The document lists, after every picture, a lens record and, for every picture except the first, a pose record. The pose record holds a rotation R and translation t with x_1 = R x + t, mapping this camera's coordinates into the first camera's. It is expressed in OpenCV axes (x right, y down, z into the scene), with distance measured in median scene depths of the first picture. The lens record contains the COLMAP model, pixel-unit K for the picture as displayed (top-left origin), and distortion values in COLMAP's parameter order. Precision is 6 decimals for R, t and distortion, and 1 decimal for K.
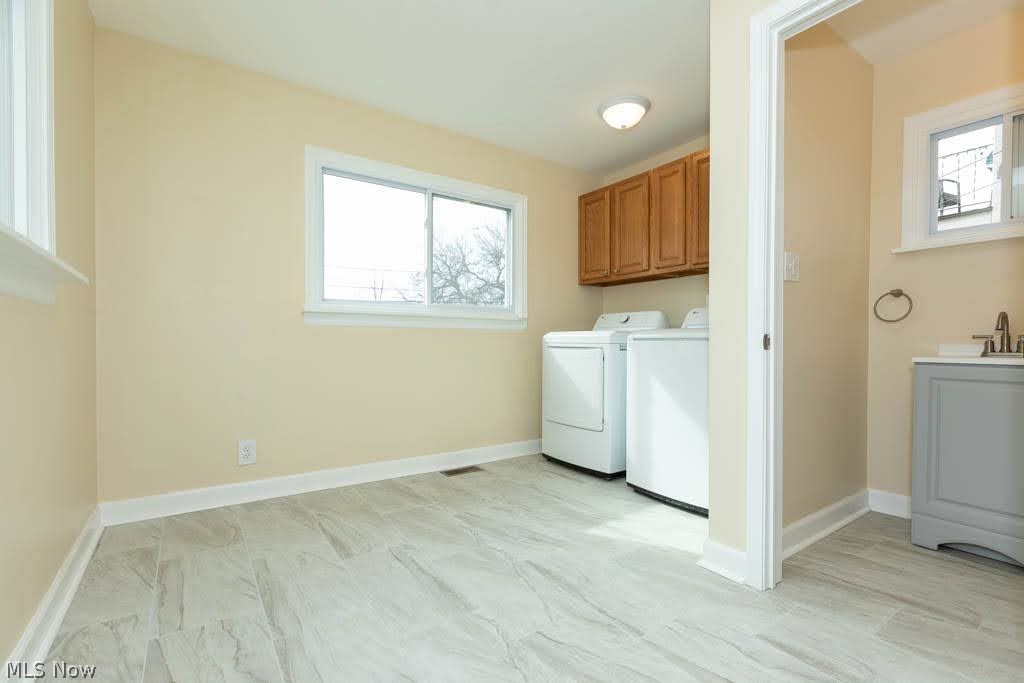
lens RADIAL K [[457.9, 0, 513.9], [0, 457.9, 349.4], [0, 0, 1]] dist [0.000311, 0.000702]
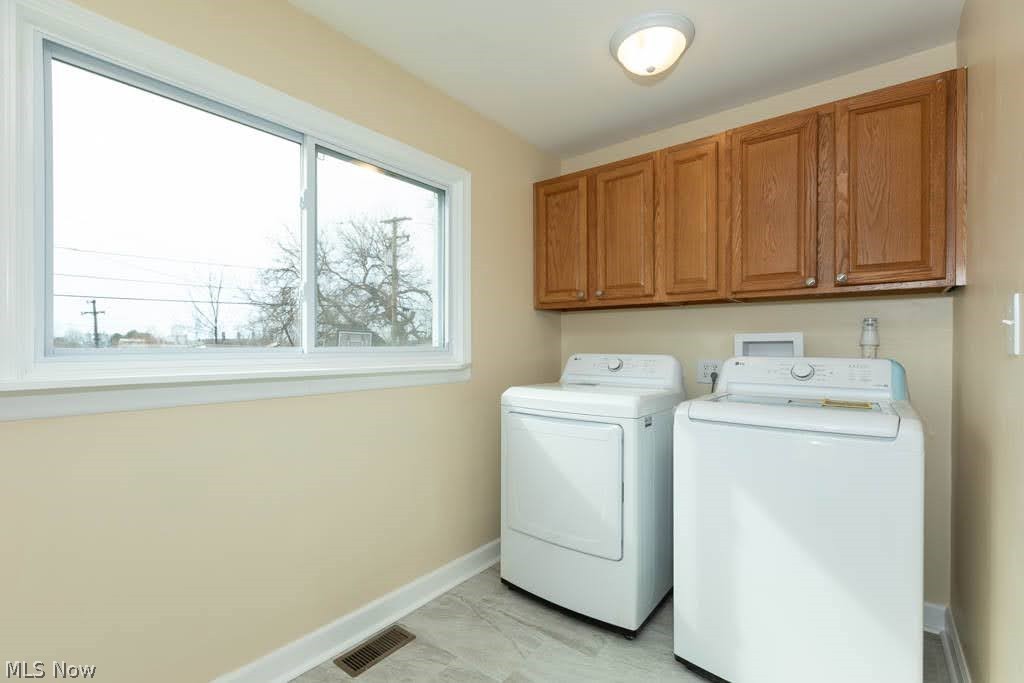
lens RADIAL K [[457.9, 0, 512.4], [0, 457.9, 350.3], [0, 0, 1]] dist [0.000311, 0.000702]
pose [[0.959397, -0.005915, 0.281998, -0.102438], [0.007048, 0.999971, -0.003003, -0.088287], [-0.281972, 0.004868, 0.959410, 0.388962]]
